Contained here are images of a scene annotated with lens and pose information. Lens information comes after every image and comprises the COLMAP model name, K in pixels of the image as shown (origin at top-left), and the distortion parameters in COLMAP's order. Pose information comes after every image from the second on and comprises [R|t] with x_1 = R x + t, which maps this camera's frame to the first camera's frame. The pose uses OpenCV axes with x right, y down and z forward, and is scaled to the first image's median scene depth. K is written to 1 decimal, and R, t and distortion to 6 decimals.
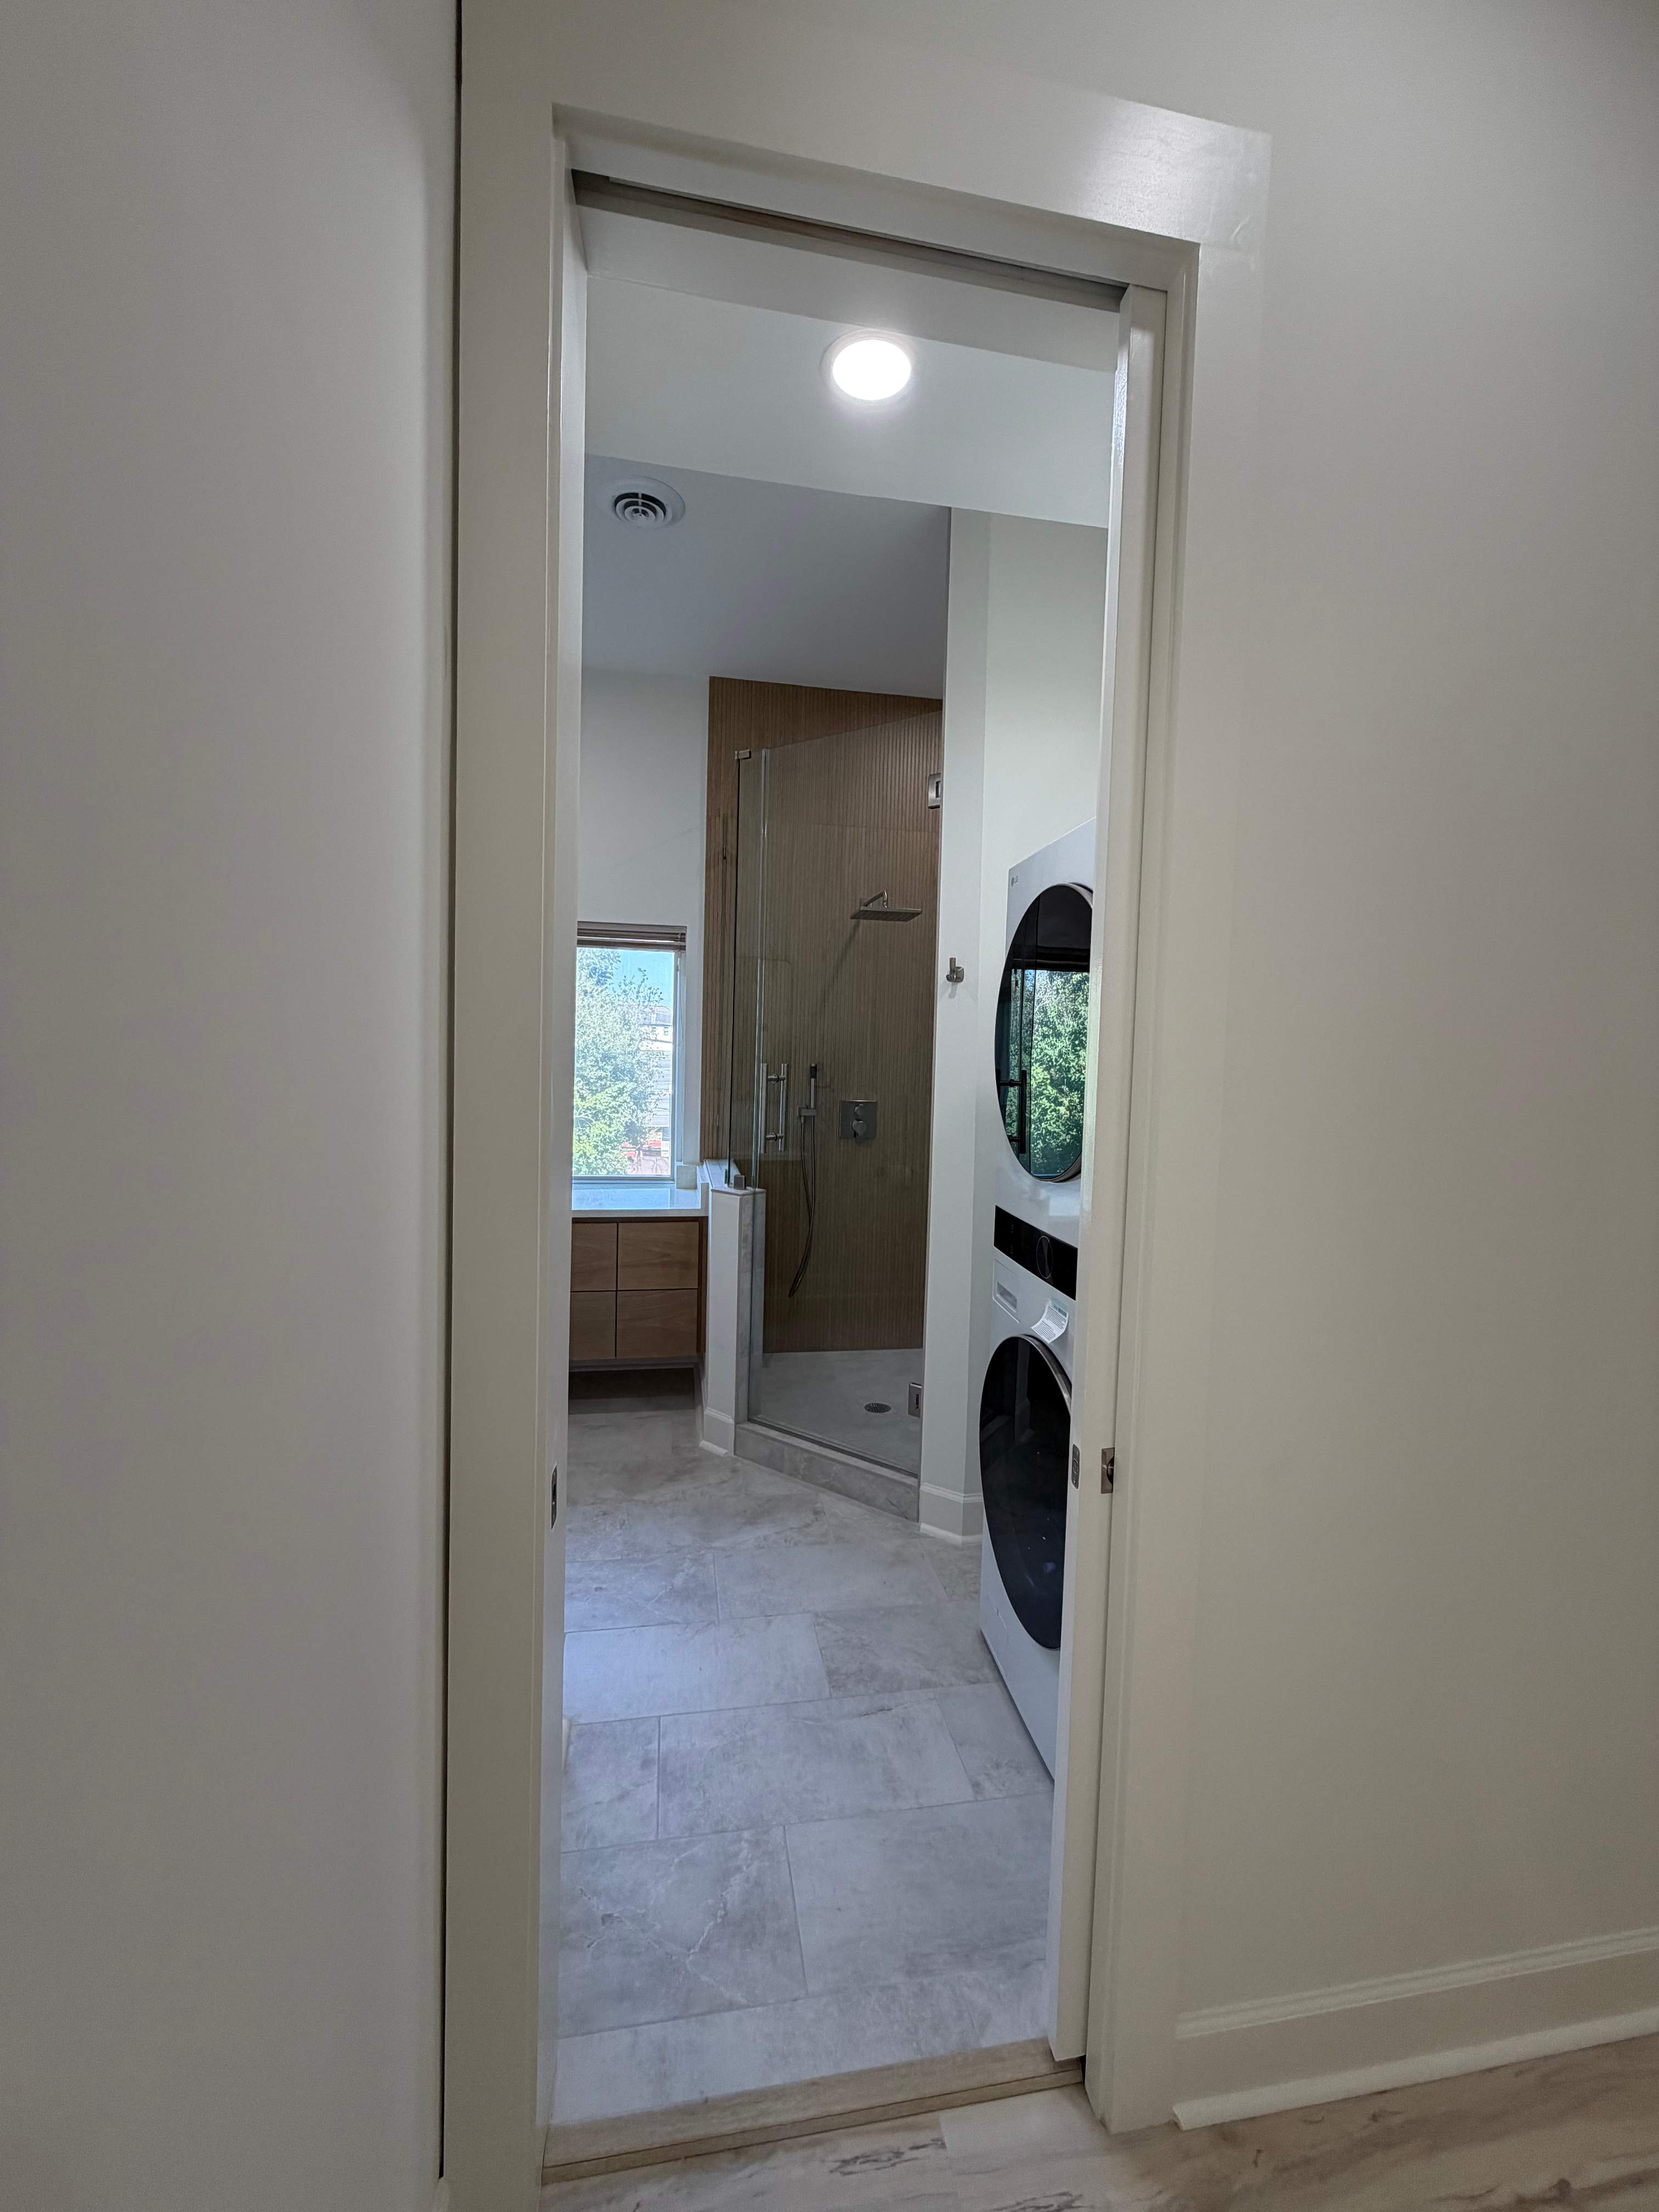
lens RADIAL K [[886.6, 0, 831.4], [0, 886.6, 1098.0], [0, 0, 1]] dist [0.000433, -0.000357]
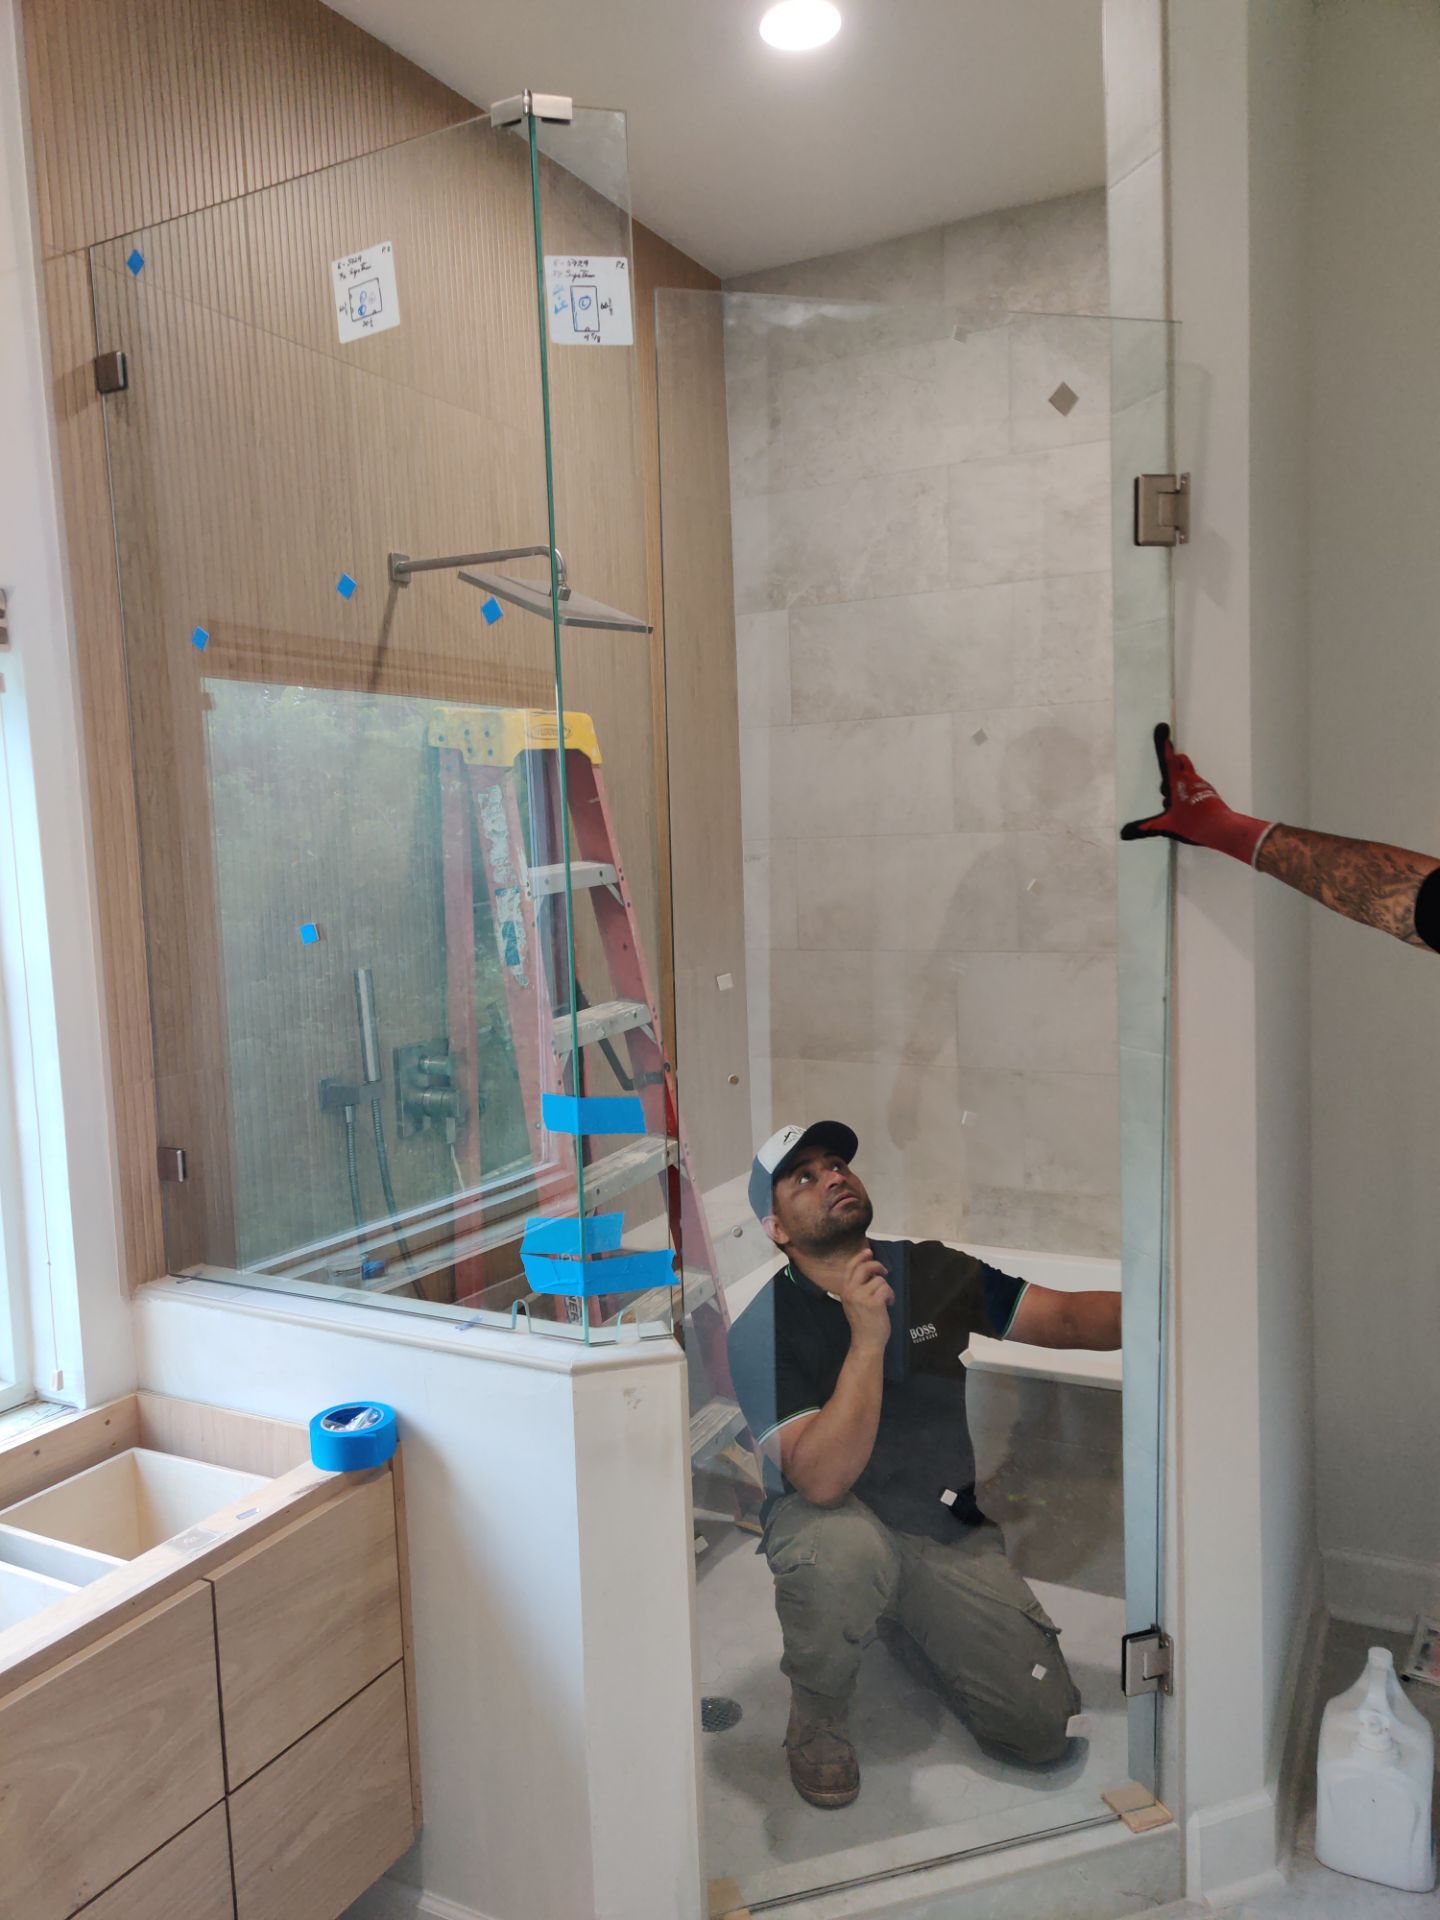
lens RADIAL K [[1449.5, 0, 723.5], [0, 1449.5, 968.2], [0, 0, 1]] dist [0.027408, -0.008209]
pose [[0.618543, -0.123619, 0.775966, -0.535355], [0.094585, 0.992080, 0.082652, -0.097355], [-0.780037, 0.022271, 0.625336, 0.600145]]
